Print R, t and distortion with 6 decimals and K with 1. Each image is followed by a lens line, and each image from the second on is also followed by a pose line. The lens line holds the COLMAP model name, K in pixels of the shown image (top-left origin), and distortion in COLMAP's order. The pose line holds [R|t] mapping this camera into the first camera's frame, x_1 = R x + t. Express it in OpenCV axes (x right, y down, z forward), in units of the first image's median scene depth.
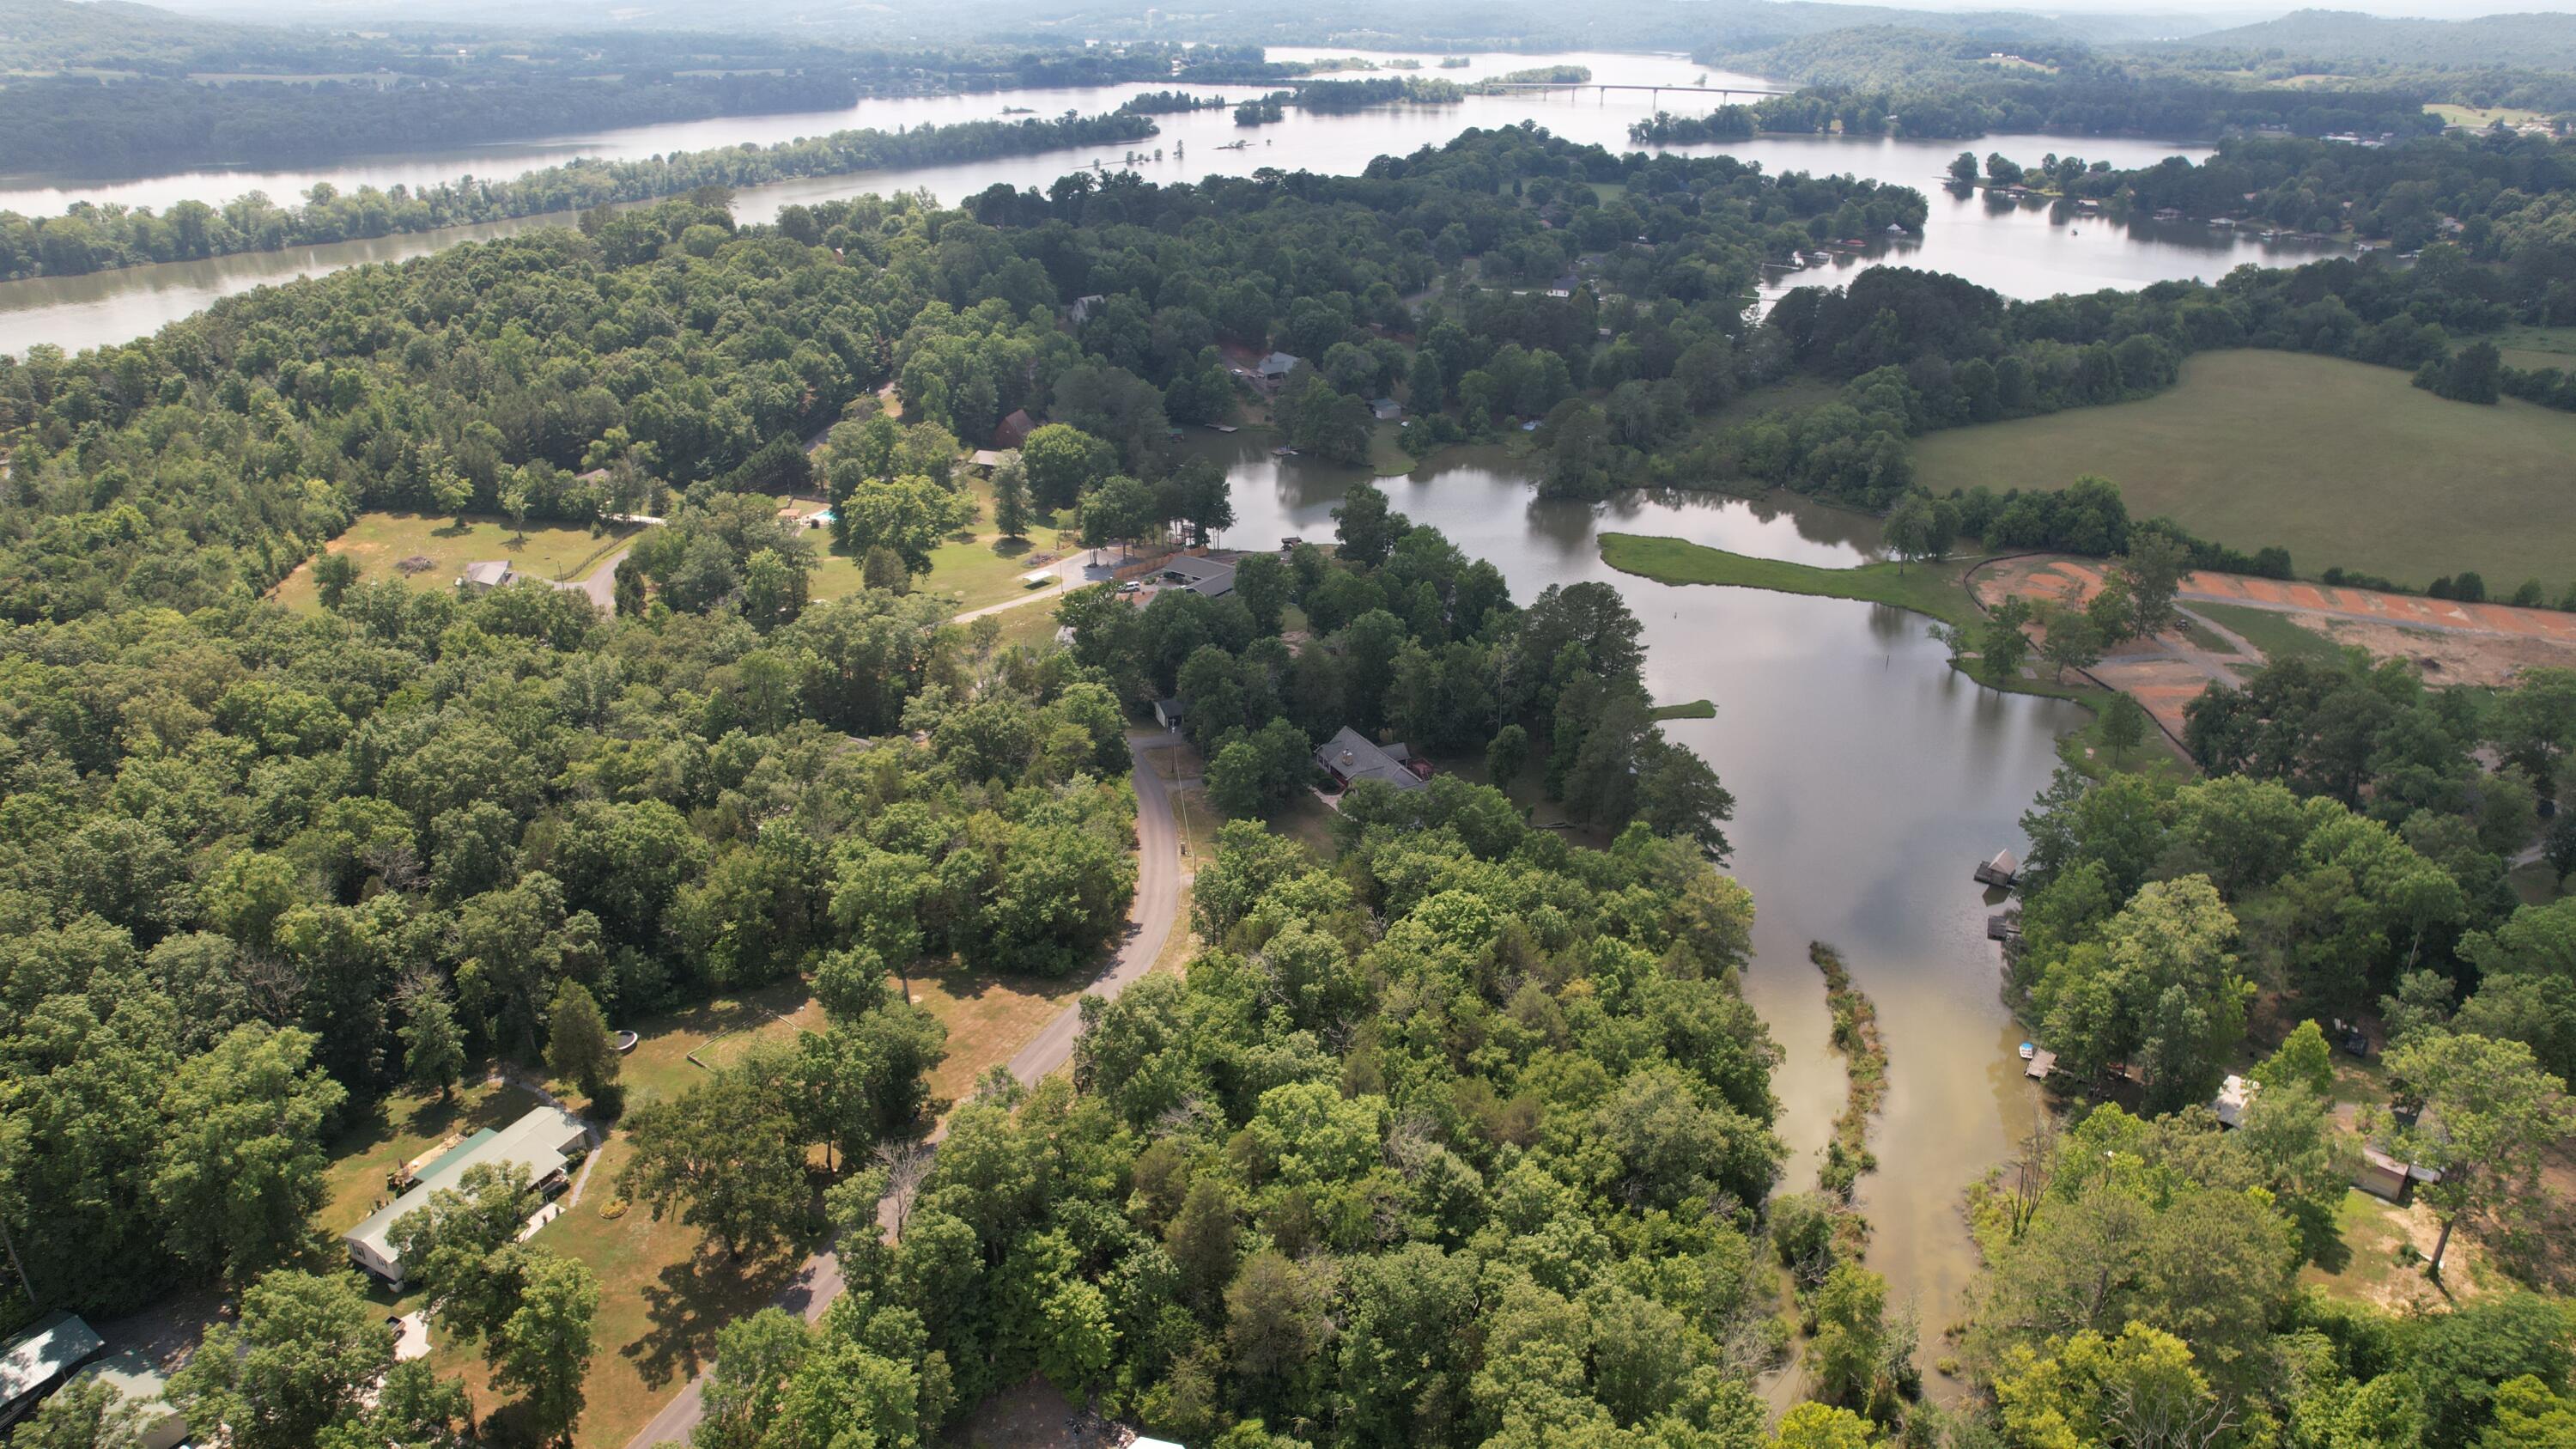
lens RADIAL K [[1649.1, 0, 1295.1], [0, 1649.1, 723.6], [0, 0, 1]] dist [-0.079340, 0.071732]
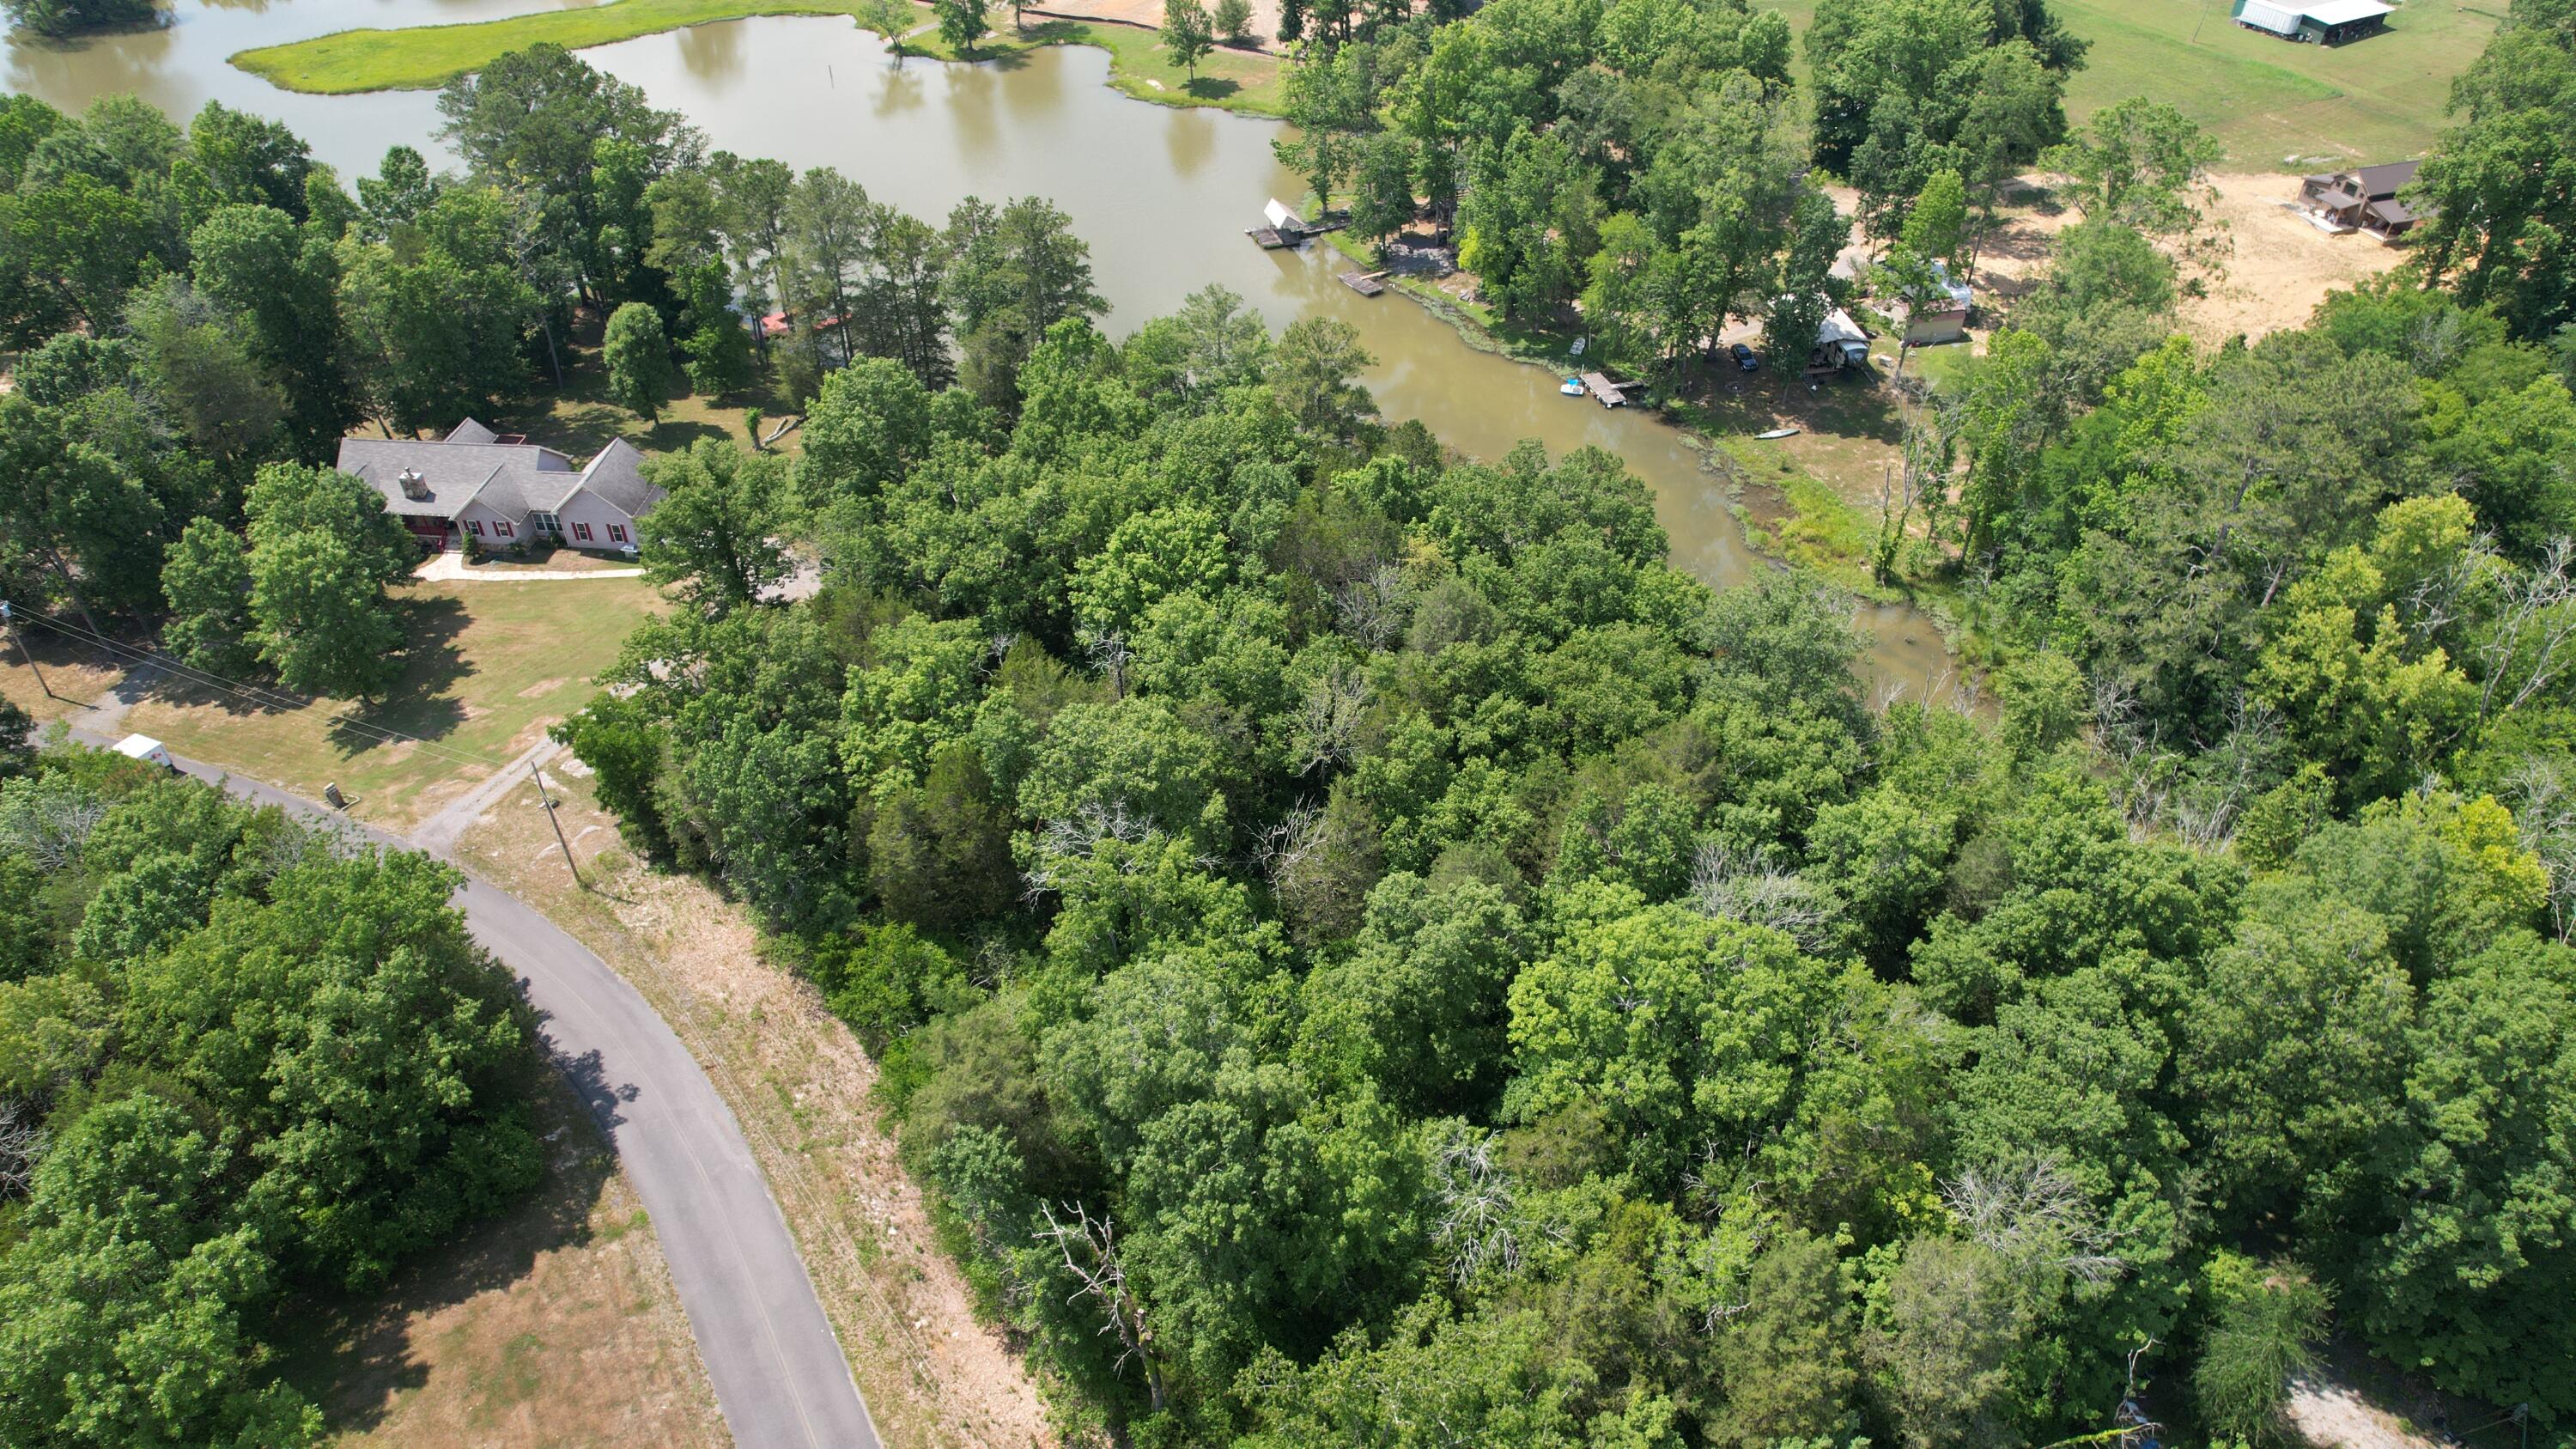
lens RADIAL K [[1649.1, 0, 1296.8], [0, 1649.1, 725.9], [0, 0, 1]] dist [-0.079340, 0.071732]
pose [[0.545360, -0.541805, 0.639554, -0.207233], [0.342773, 0.840449, 0.419706, -0.038039], [-0.764911, -0.009669, 0.644063, 0.531904]]
